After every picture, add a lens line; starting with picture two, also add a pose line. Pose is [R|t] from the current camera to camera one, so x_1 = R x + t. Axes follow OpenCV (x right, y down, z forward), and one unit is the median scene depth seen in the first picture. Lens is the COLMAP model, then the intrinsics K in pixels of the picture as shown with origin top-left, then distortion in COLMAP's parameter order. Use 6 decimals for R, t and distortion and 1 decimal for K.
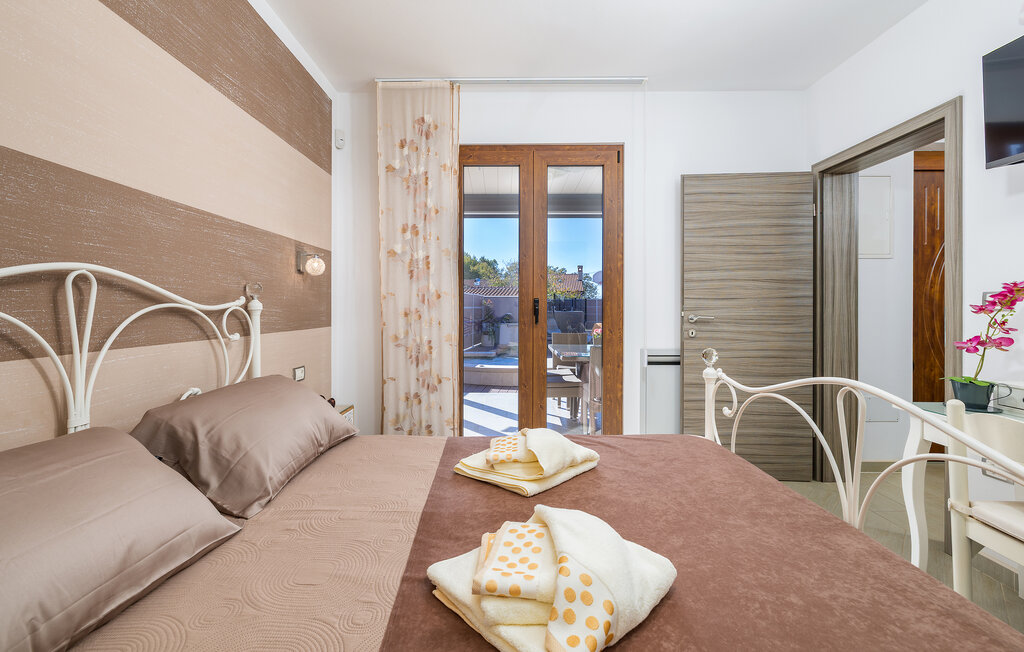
lens RADIAL K [[431.7, 0, 499.6], [0, 431.7, 311.4], [0, 0, 1]] dist [-0.028477, 0.000000]
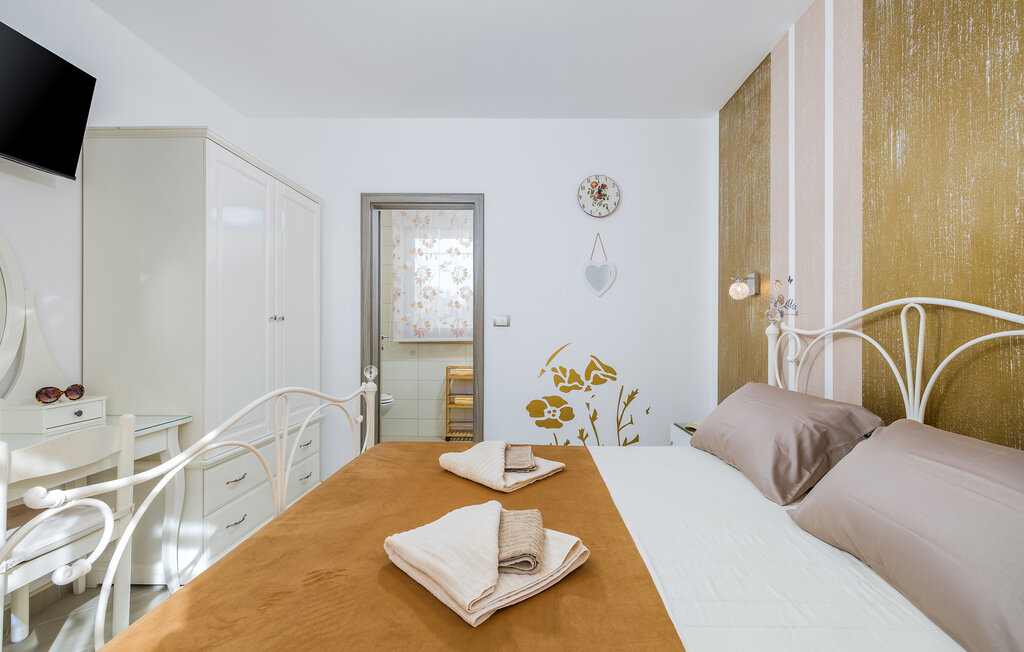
lens RADIAL K [[403.0, 0, 512.0], [0, 403.0, 326.0], [0, 0, 1]] dist [0.000035, -0.000001]
pose [[-0.998903, -0.035570, 0.030448, 0.054387], [-0.035374, 0.999350, 0.006967, -0.004060], [-0.030676, 0.005882, -0.999512, 1.665595]]
